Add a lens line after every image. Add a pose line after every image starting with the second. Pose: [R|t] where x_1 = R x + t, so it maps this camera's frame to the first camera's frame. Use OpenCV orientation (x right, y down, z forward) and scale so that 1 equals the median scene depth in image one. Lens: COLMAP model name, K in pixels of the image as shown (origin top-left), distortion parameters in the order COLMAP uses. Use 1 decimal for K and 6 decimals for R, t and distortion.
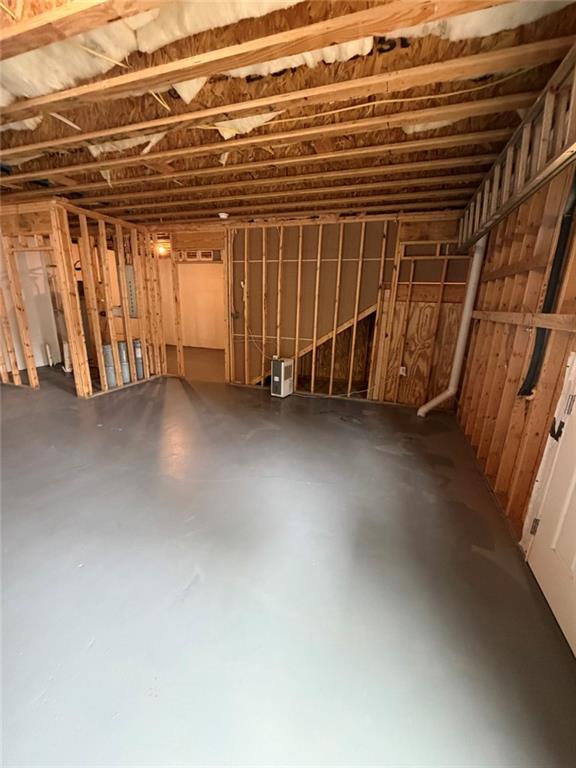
lens RADIAL K [[305.9, 0, 288.0], [0, 305.9, 384.0], [0, 0, 1]] dist [0.000136, 0.000006]
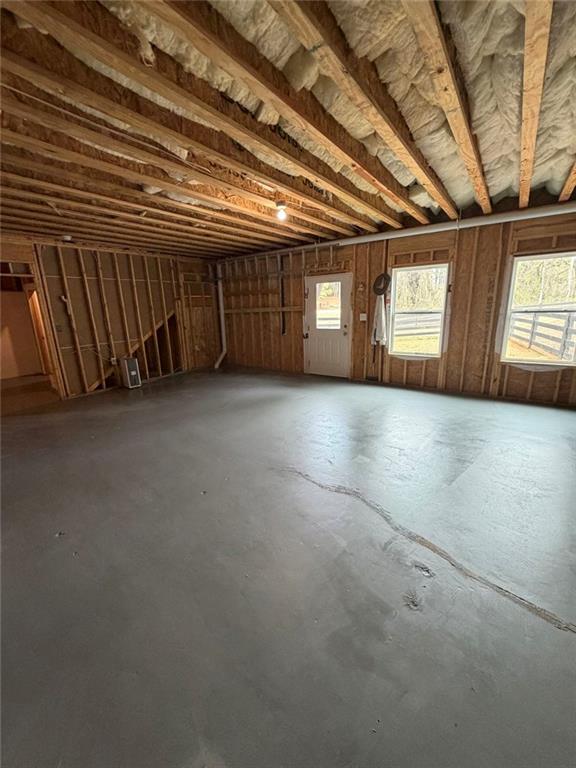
lens RADIAL K [[305.9, 0, 288.0], [0, 305.9, 384.0], [0, 0, 1]] dist [0.000136, 0.000006]
pose [[0.278932, -0.276568, 0.919623, -1.091883], [0.289391, 0.937322, 0.194115, -0.037850], [-0.915669, 0.211986, 0.341486, 0.006040]]
